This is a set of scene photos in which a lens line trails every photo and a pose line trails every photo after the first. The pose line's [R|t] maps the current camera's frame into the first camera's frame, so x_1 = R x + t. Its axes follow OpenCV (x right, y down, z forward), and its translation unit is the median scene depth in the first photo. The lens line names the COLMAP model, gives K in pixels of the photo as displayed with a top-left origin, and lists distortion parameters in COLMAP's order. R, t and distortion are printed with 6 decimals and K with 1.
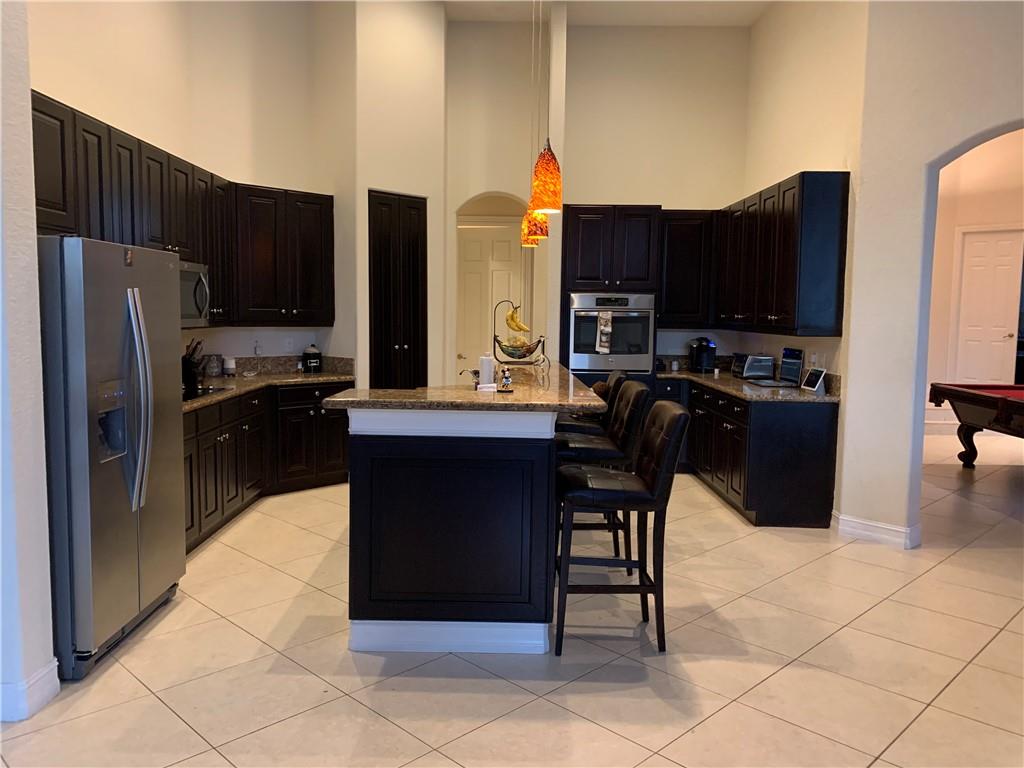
lens RADIAL K [[776.5, 0, 509.1], [0, 776.5, 378.9], [0, 0, 1]] dist [0.036023, -0.034276]
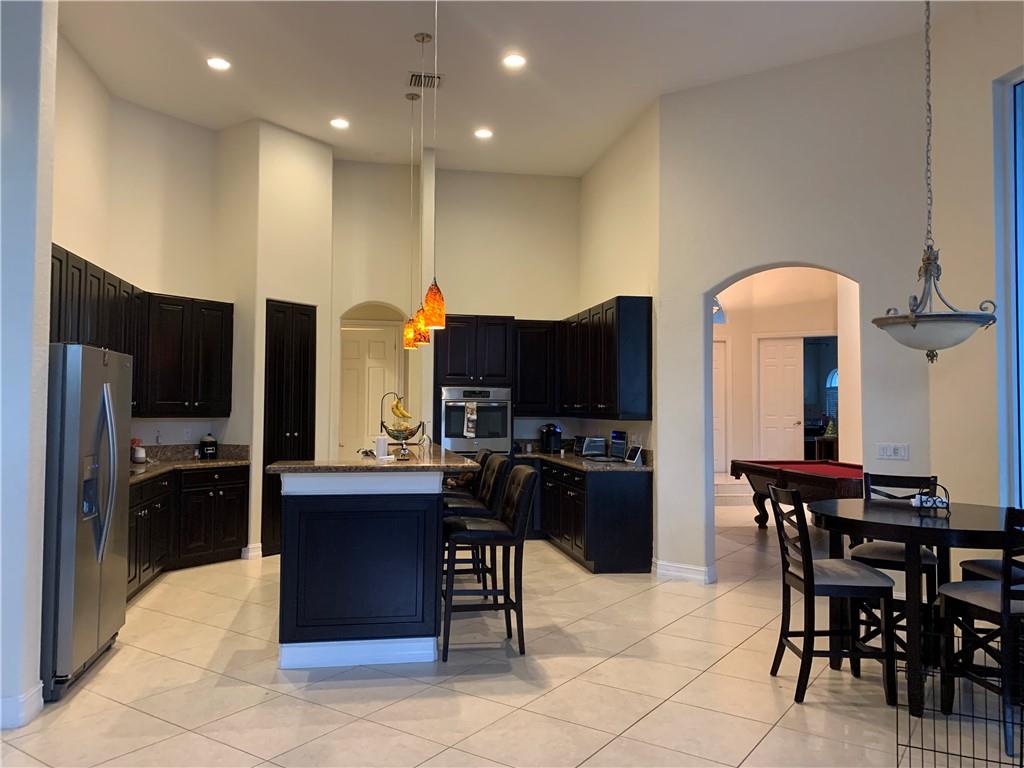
lens RADIAL K [[776.5, 0, 510.4], [0, 776.5, 375.8], [0, 0, 1]] dist [0.036023, -0.034276]
pose [[0.982871, 0.002087, 0.184281, -0.049772], [0.021054, 0.992118, -0.123529, 0.029716], [-0.183086, 0.125293, 0.975080, -0.250353]]
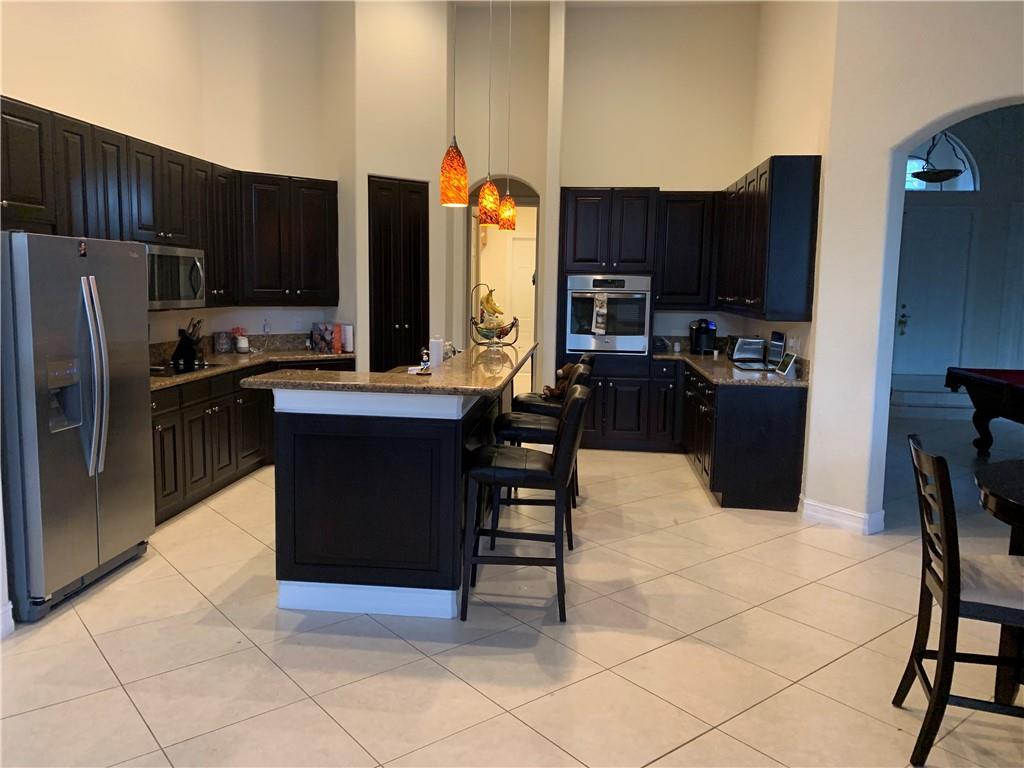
lens RADIAL K [[776.5, 0, 515.3], [0, 776.5, 376.1], [0, 0, 1]] dist [0.036023, -0.034276]
pose [[0.995085, 0.015821, -0.097750, 0.163394], [-0.012892, 0.999451, 0.030516, -0.011231], [0.098179, -0.029106, 0.994743, -0.035944]]
